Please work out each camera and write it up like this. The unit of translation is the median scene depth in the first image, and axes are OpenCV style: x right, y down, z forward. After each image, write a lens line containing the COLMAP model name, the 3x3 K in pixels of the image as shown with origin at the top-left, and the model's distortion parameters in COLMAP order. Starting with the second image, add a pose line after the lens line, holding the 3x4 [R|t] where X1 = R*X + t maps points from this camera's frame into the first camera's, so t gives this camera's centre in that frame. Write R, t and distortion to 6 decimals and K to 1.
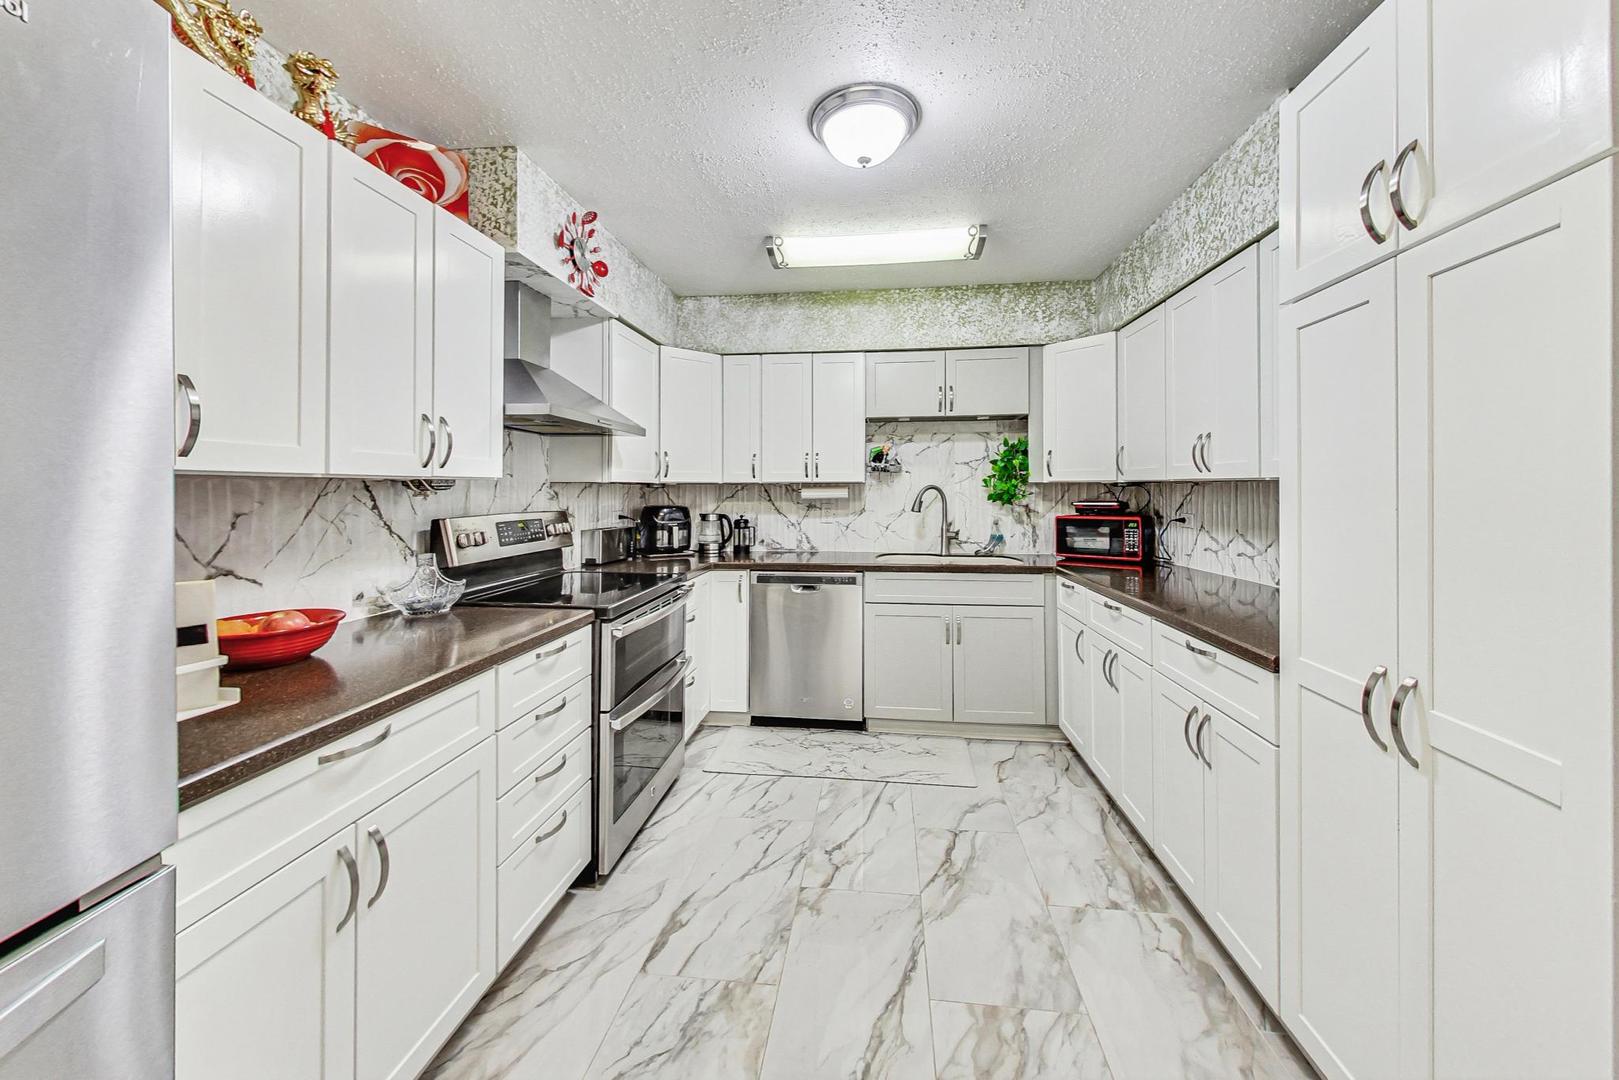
lens RADIAL K [[599.5, 0, 805.0], [0, 599.5, 495.4], [0, 0, 1]] dist [-0.000105, 0.000142]
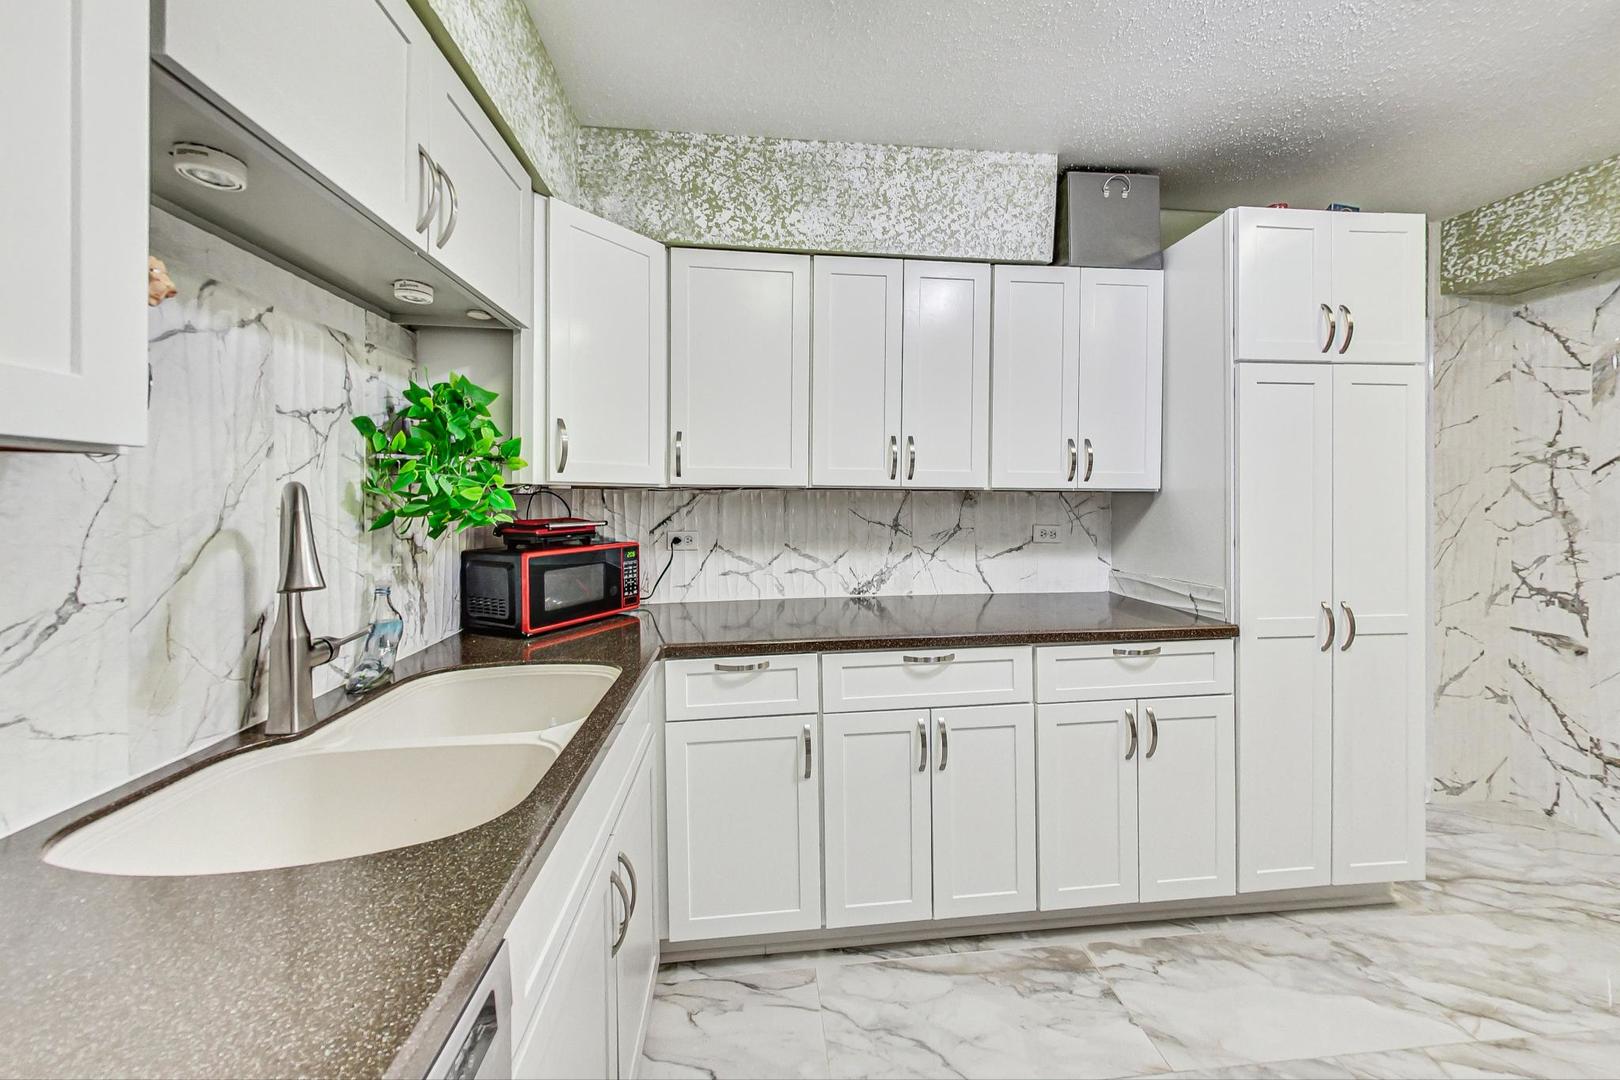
lens RADIAL K [[599.9, 0, 805.5], [0, 599.9, 495.3], [0, 0, 1]] dist [-0.000105, 0.000142]
pose [[-0.234635, -0.000483, 0.972084, -0.196772], [0.009697, 0.999949, 0.002838, -0.022020], [-0.972035, 0.010092, -0.234618, 1.572565]]
